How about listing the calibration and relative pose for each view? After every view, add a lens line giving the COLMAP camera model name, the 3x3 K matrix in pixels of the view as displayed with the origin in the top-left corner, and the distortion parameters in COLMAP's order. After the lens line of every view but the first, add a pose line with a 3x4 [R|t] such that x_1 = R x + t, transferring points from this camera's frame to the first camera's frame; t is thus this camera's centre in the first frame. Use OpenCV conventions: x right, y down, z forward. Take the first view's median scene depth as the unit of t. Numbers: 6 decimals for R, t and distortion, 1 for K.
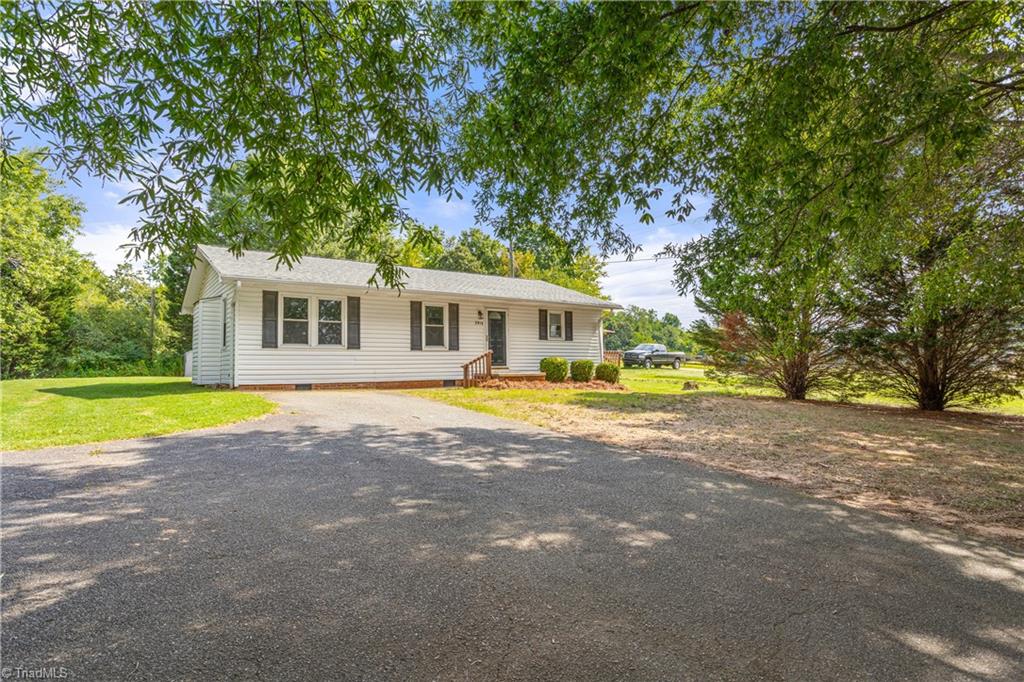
lens RADIAL K [[605.0, 0, 512.4], [0, 605.0, 343.7], [0, 0, 1]] dist [-0.001297, 0.000018]
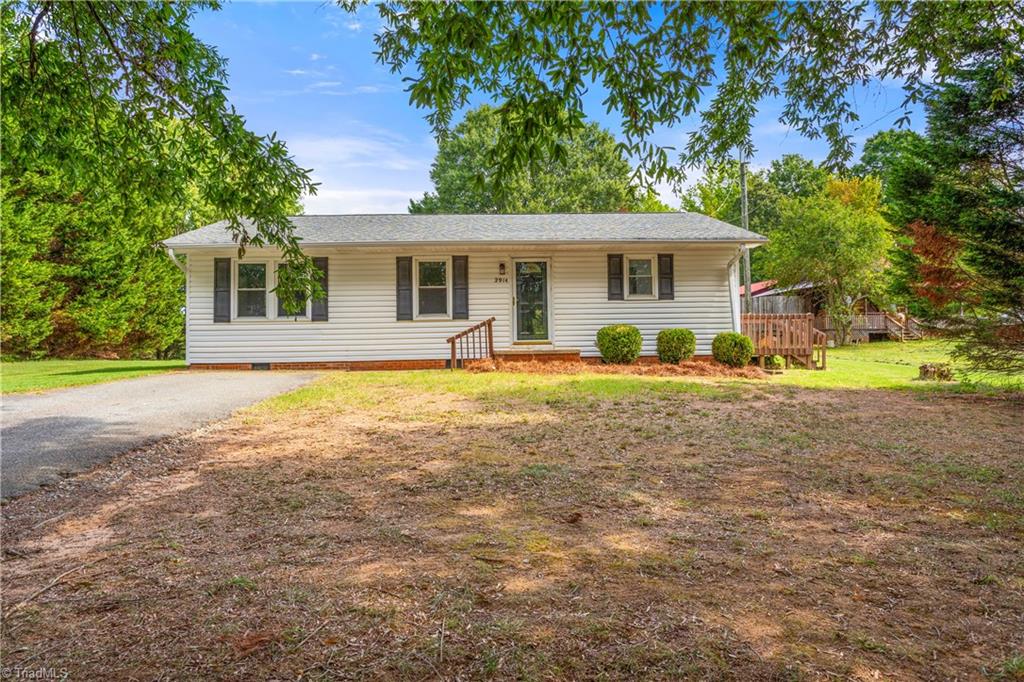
lens RADIAL K [[693.9, 0, 511.9], [0, 693.9, 339.1], [0, 0, 1]] dist [-0.003369, 0.000180]
pose [[0.817216, -0.005893, -0.576301, 0.450863], [0.030032, 0.999025, 0.032371, 0.009827], [0.575549, -0.043762, 0.816596, 0.347887]]
